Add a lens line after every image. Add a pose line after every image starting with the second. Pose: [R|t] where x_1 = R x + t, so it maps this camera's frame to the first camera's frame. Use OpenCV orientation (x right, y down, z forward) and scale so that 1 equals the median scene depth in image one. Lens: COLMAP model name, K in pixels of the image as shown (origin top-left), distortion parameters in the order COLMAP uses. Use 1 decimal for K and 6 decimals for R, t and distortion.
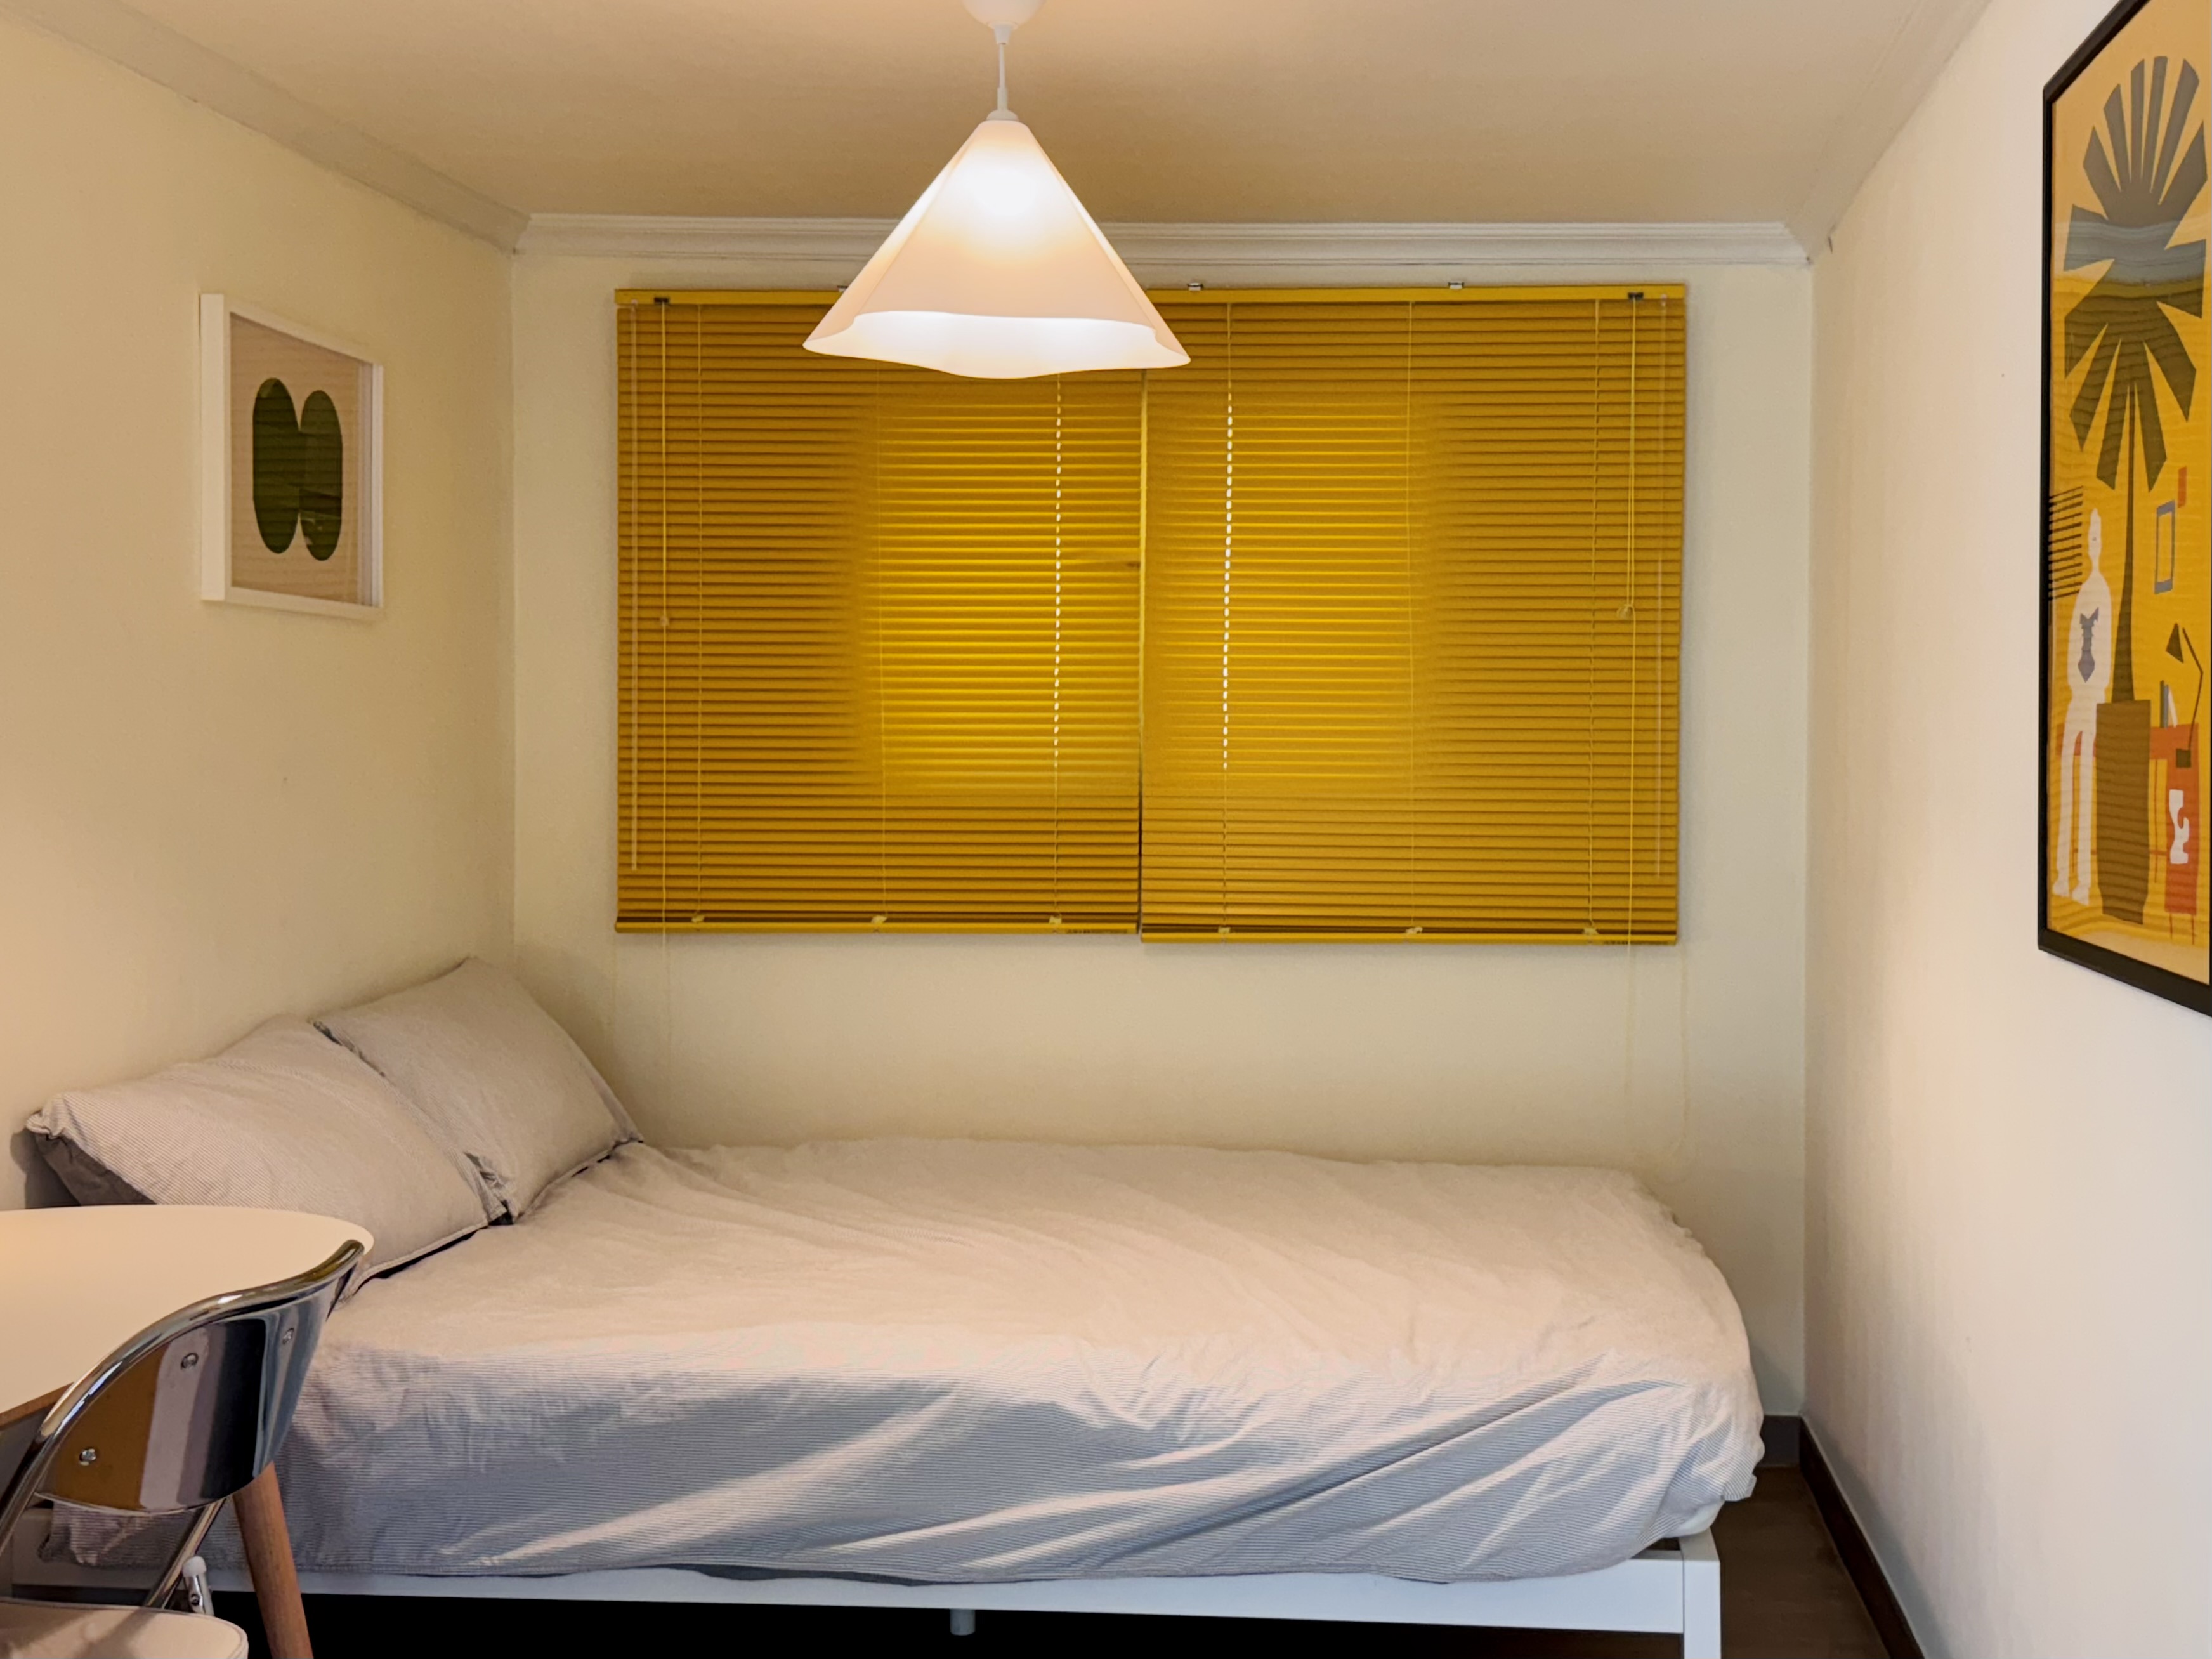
lens RADIAL K [[2206.9, 0, 1137.3], [0, 2206.9, 810.2], [0, 0, 1]] dist [0.204012, -0.492928]
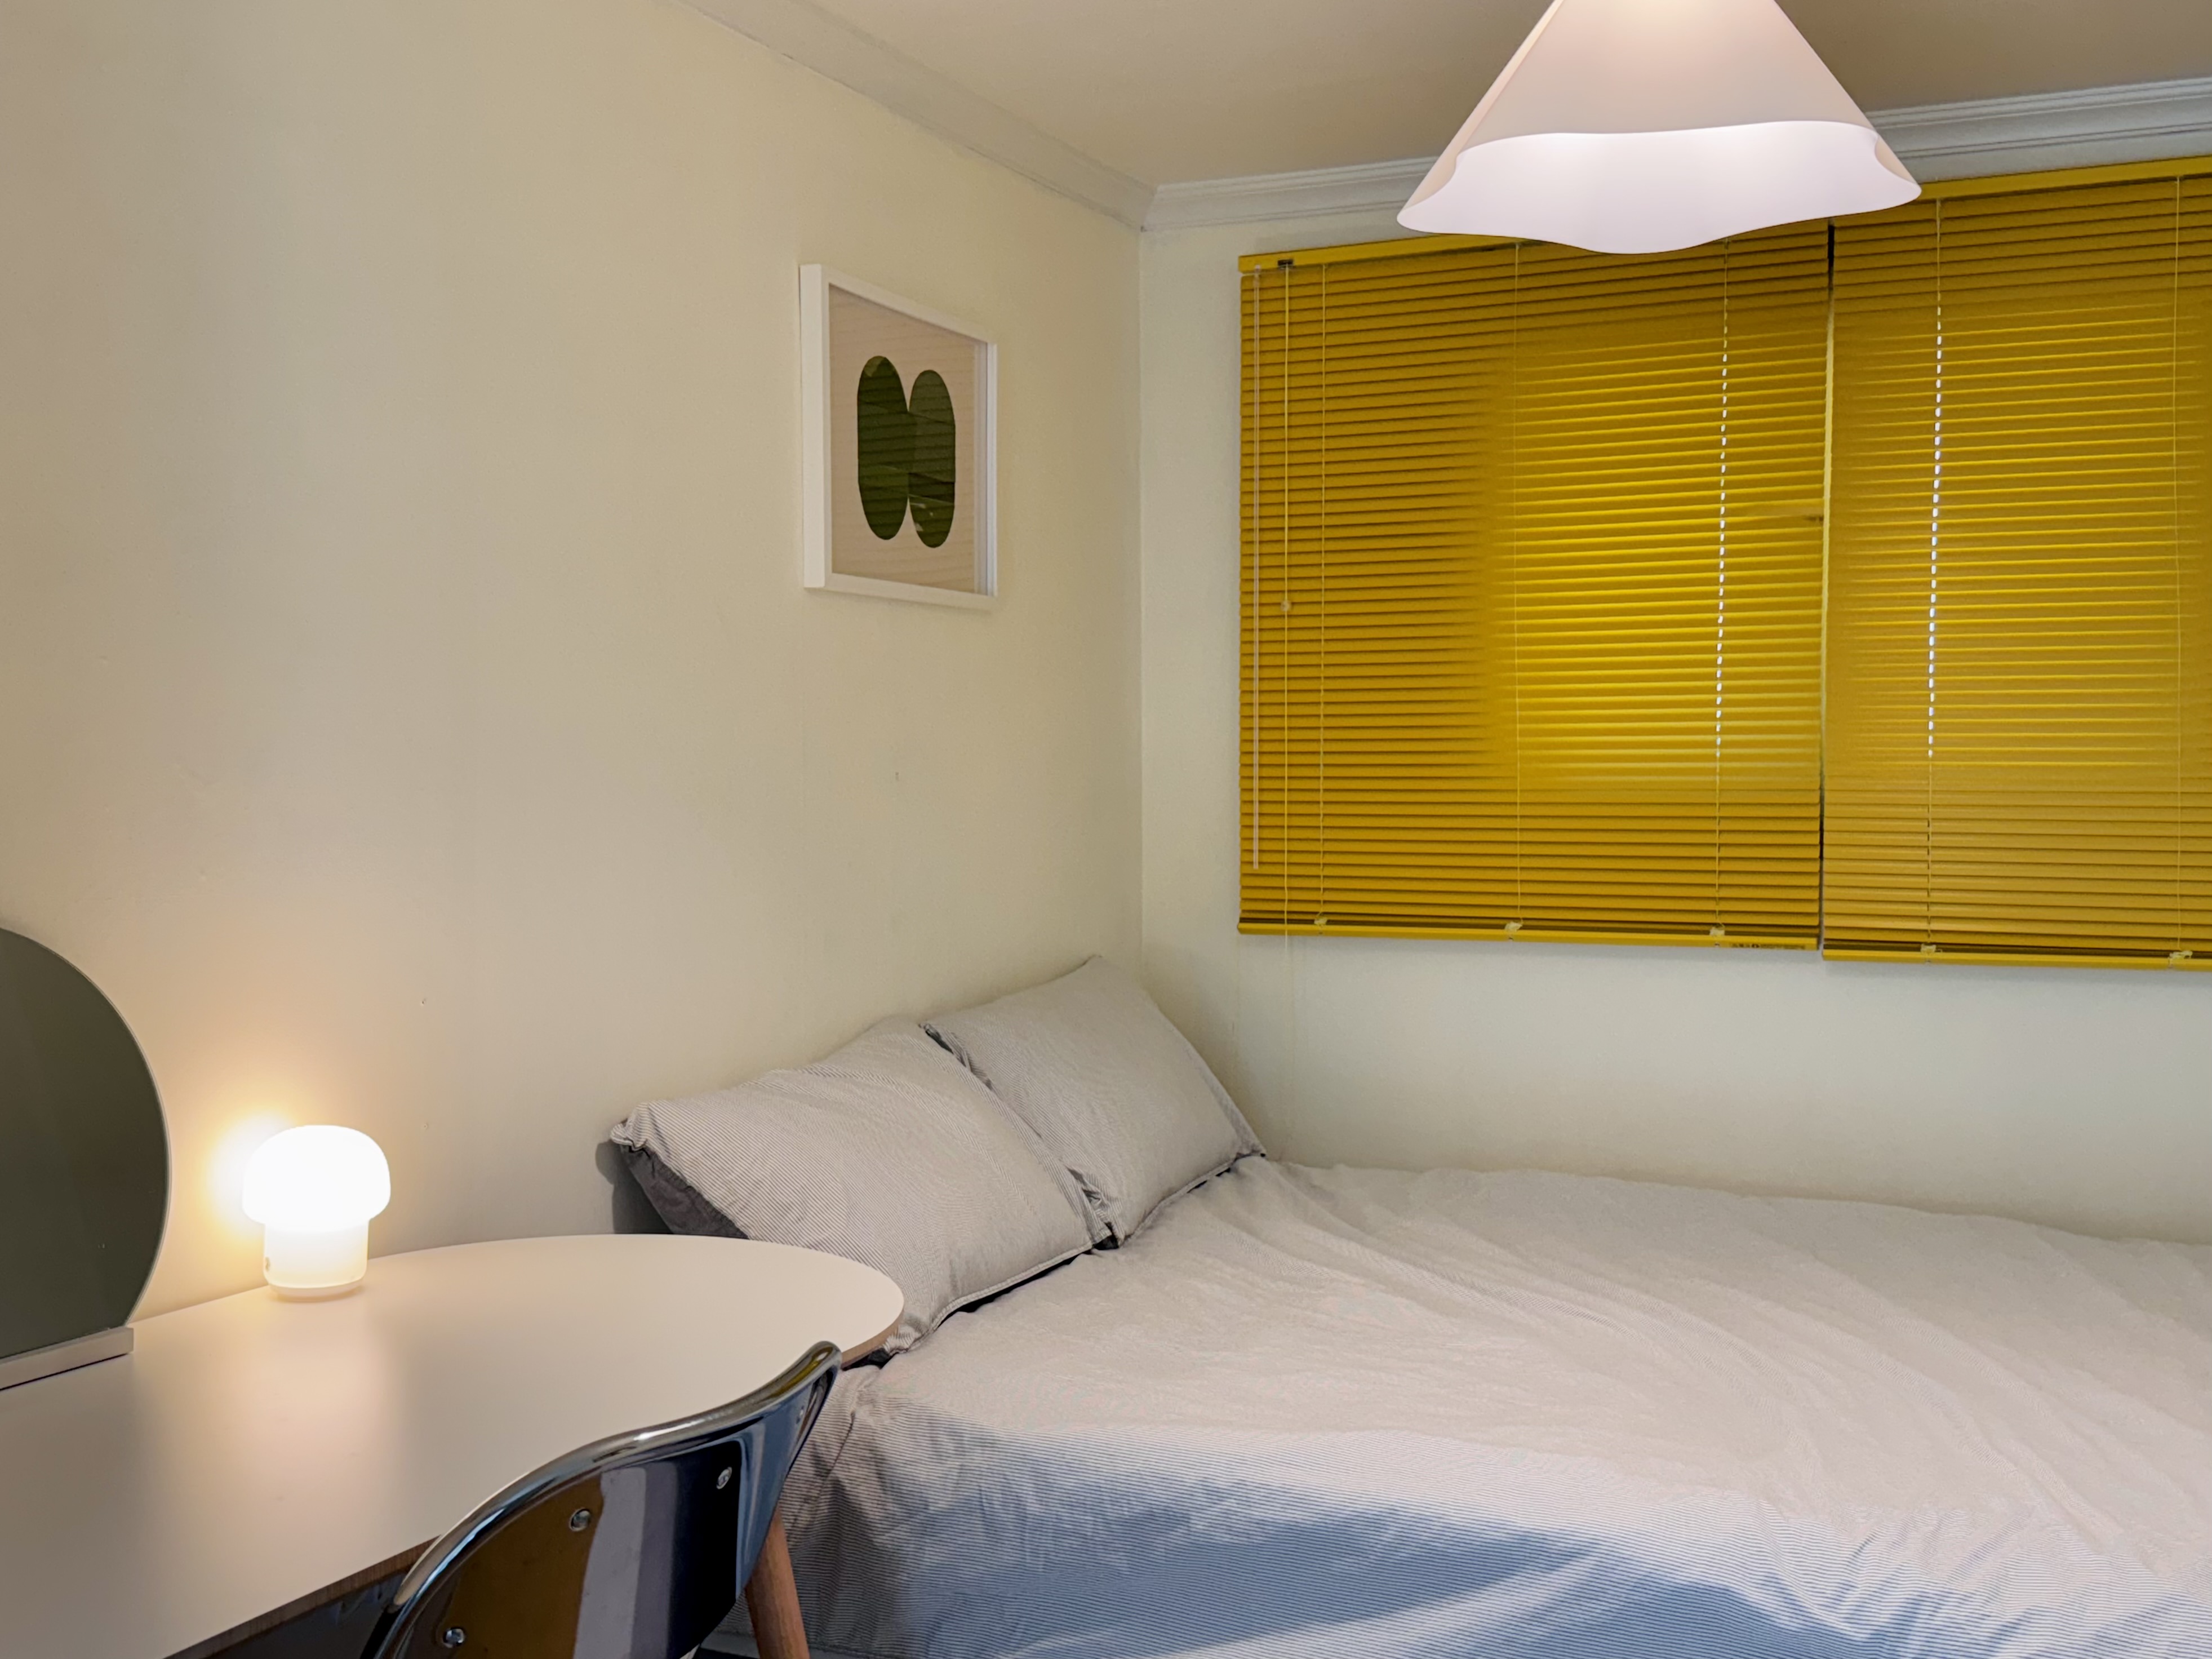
lens RADIAL K [[2207.0, 0, 1137.3], [0, 2207.0, 810.2], [0, 0, 1]] dist [0.204012, -0.492928]
pose [[0.958324, 0.000952, -0.285683, -0.005980], [-0.000397, 0.999998, 0.001999, -0.000014], [0.285684, -0.001802, 0.958322, 0.113312]]
